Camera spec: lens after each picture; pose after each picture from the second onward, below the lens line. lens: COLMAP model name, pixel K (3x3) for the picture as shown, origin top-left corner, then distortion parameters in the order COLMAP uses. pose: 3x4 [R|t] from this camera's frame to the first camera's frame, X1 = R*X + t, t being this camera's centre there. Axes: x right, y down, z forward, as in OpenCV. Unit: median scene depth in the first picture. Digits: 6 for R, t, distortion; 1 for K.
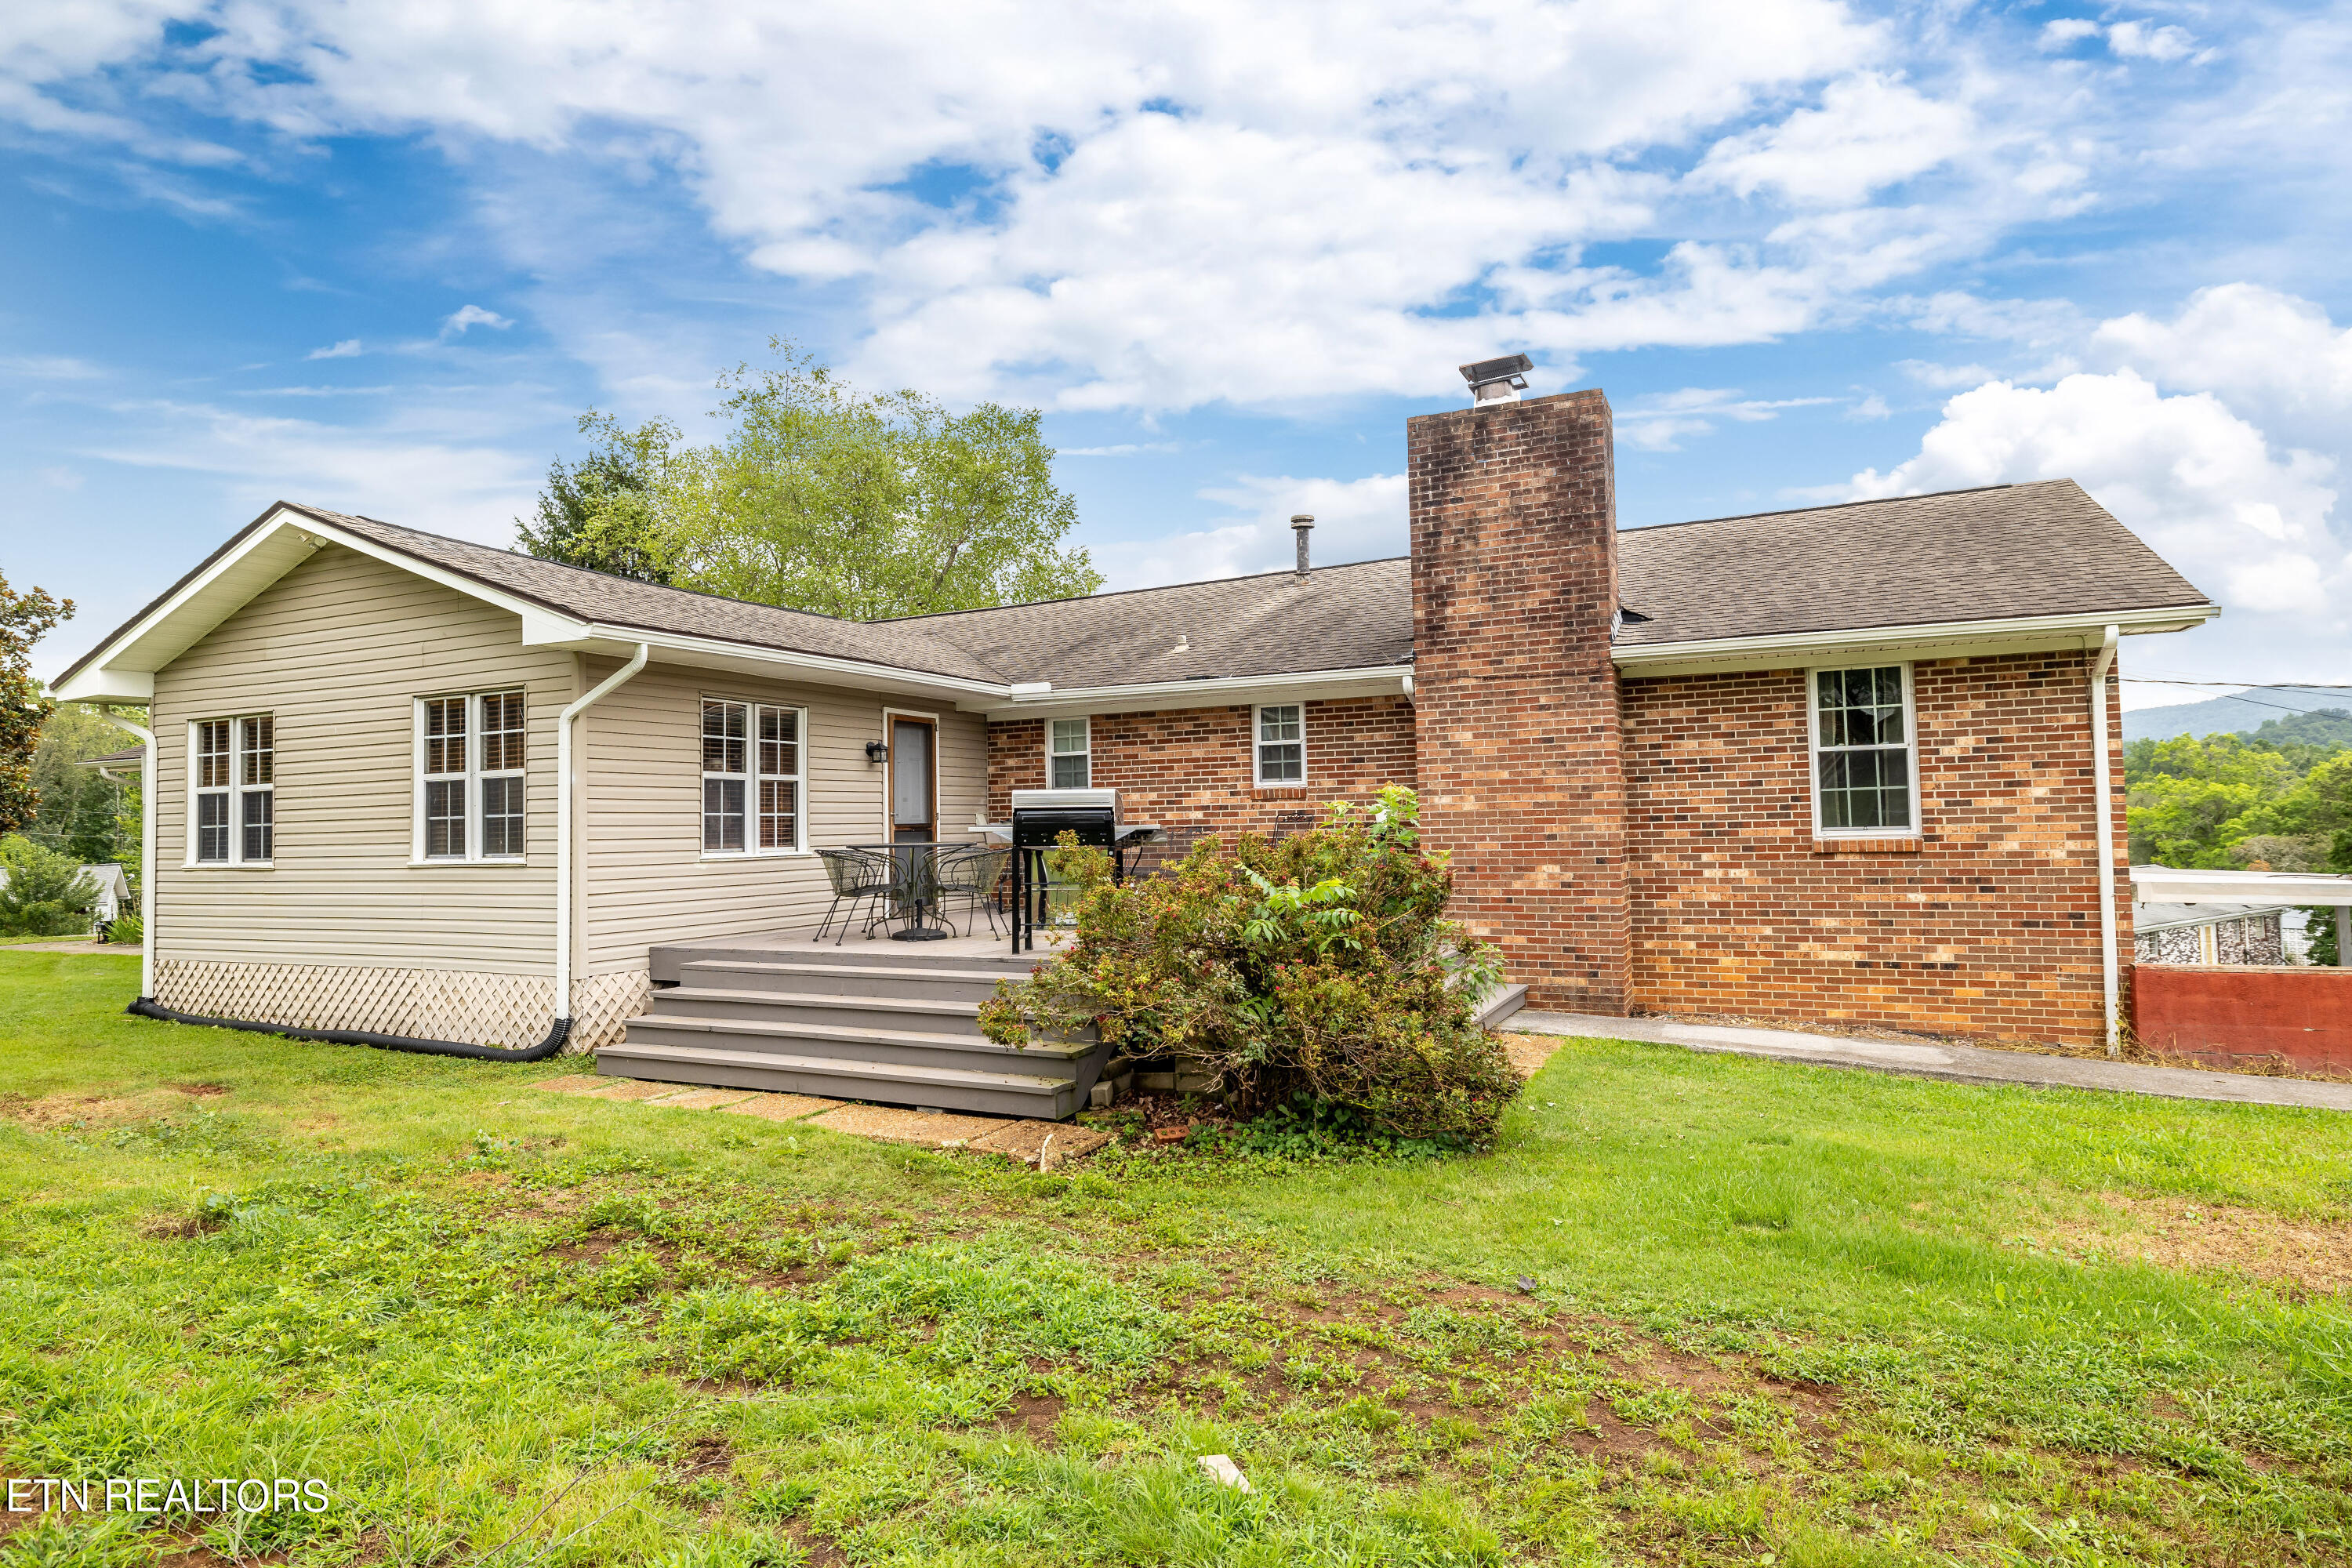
lens RADIAL K [[1311.4, 0, 1176.0], [0, 1311.4, 784.0], [0, 0, 1]] dist [-0.004550, -0.000483]
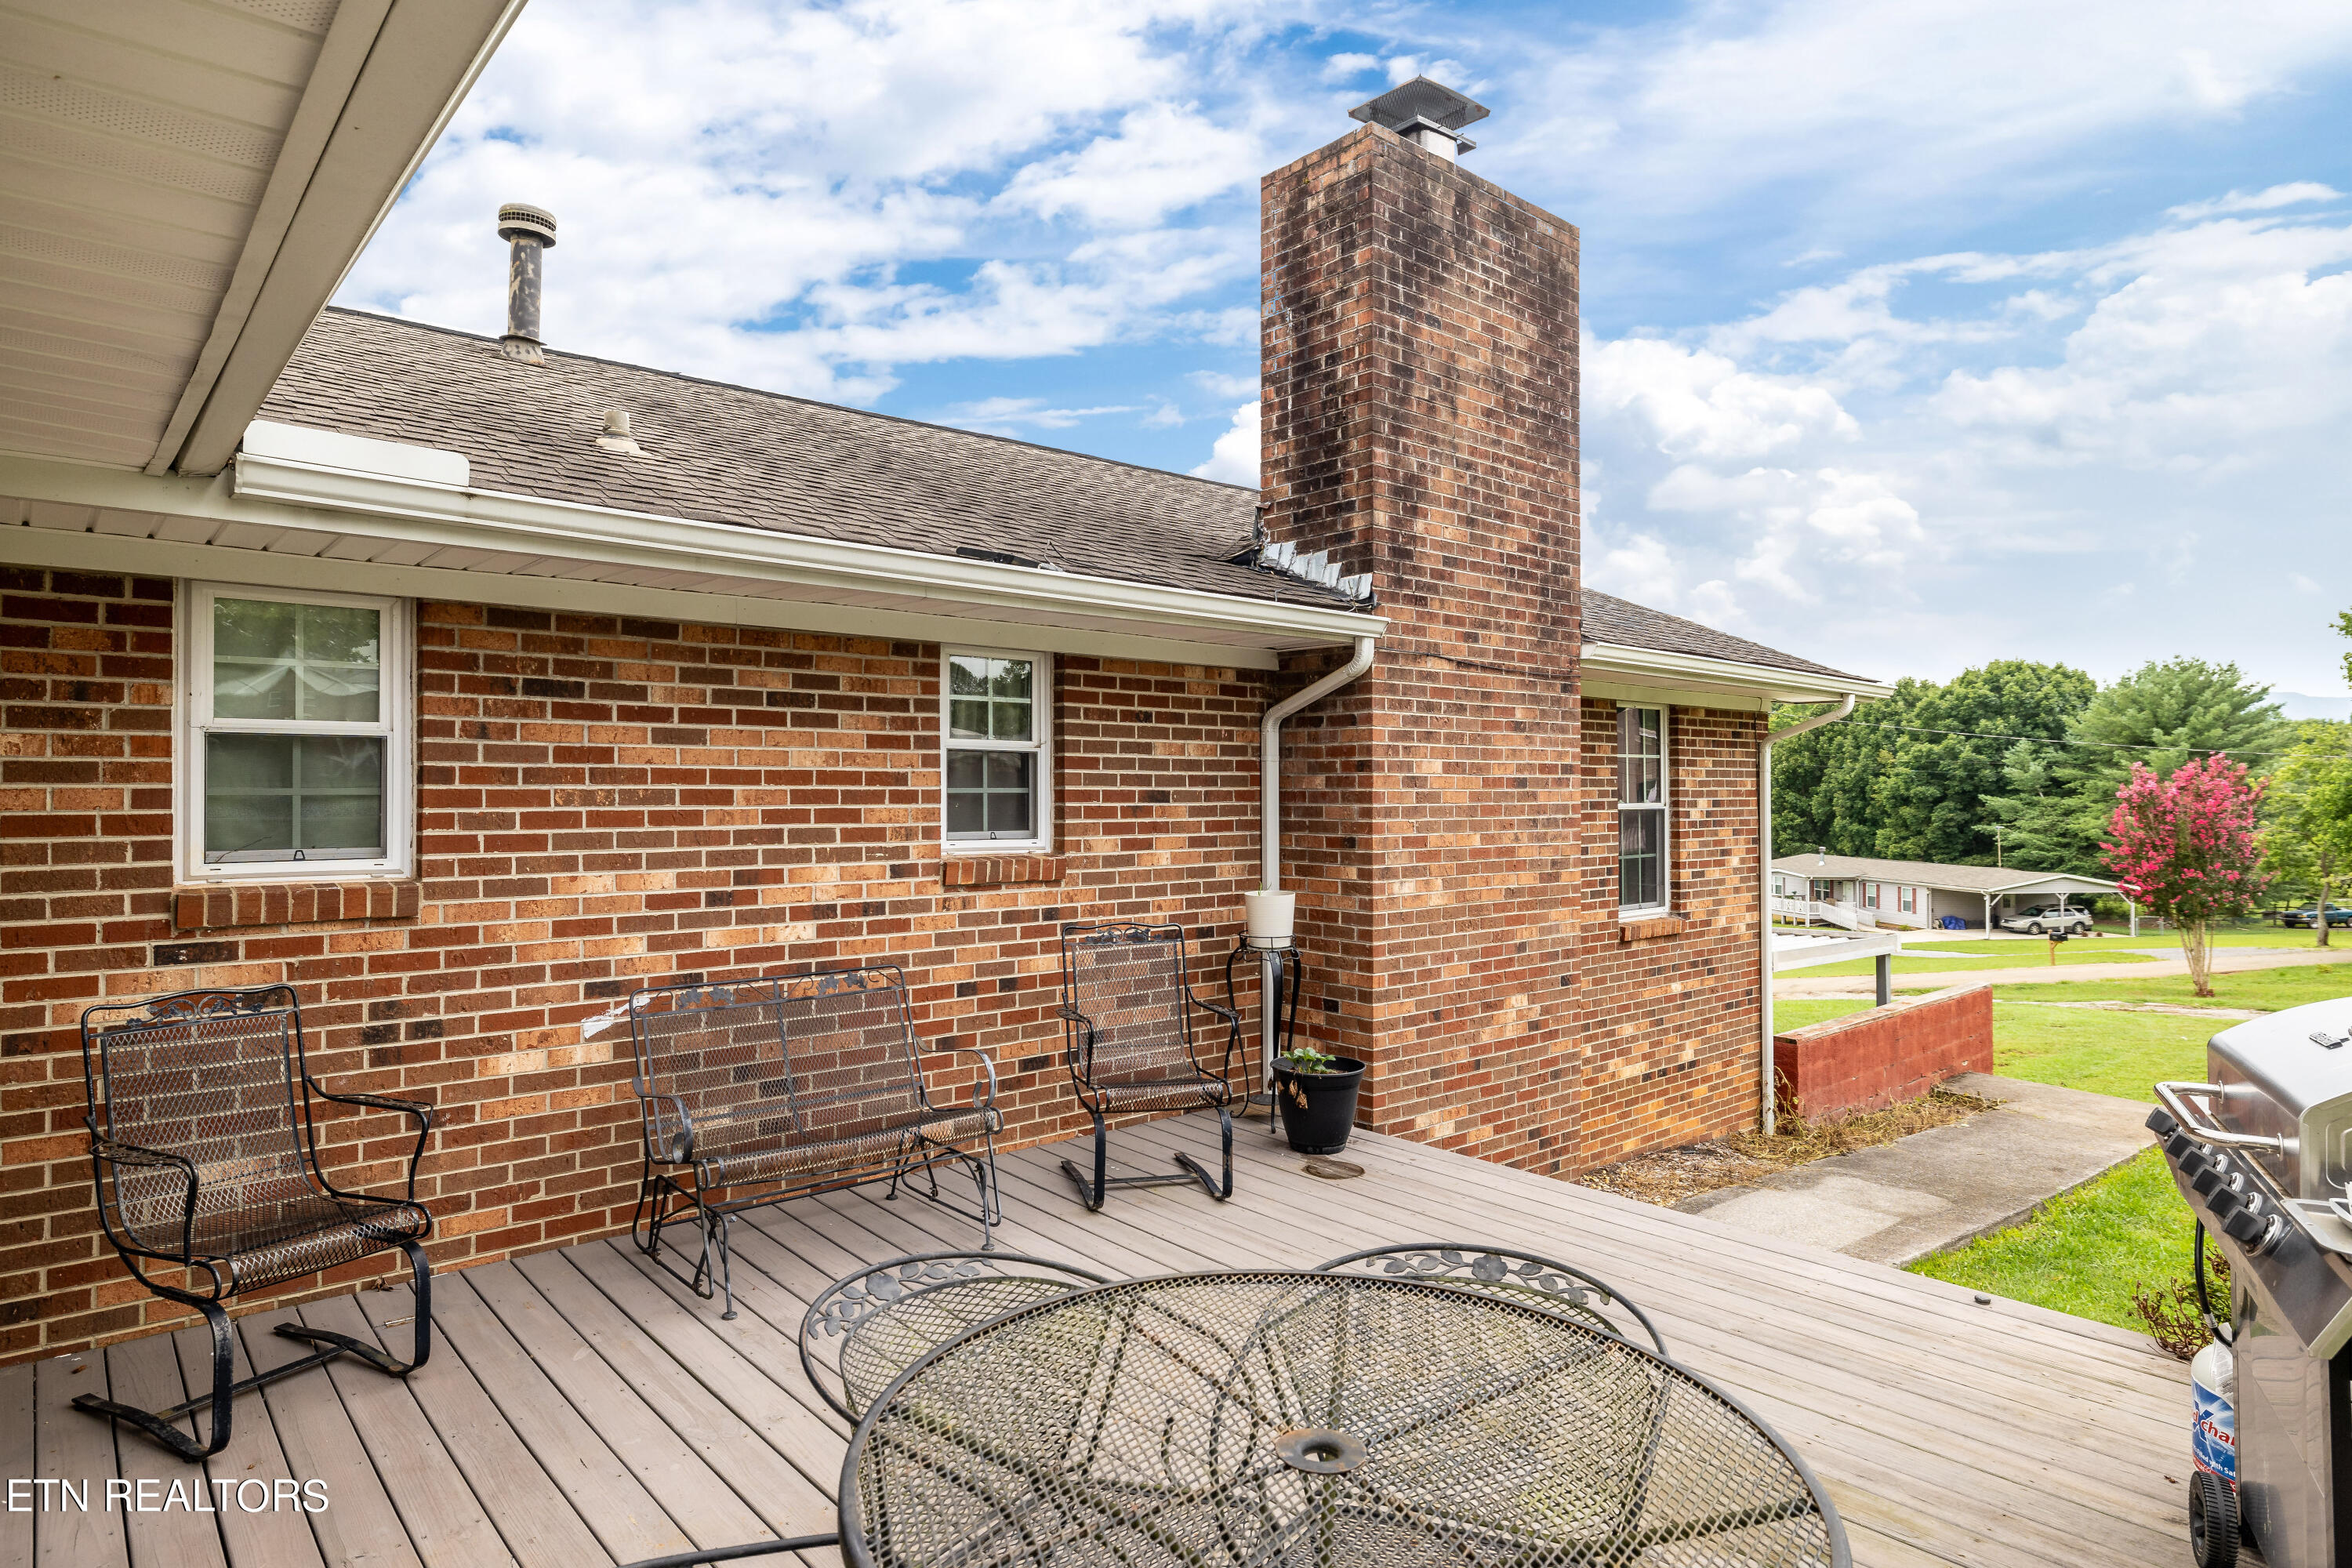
lens RADIAL K [[1311.4, 0, 1176.0], [0, 1311.4, 784.0], [0, 0, 1]] dist [-0.004550, -0.000483]
pose [[0.404024, 0.027775, 0.914327, -0.306507], [-0.040976, 0.999085, -0.012244, -0.018659], [-0.913830, -0.032518, 0.404792, 0.872327]]
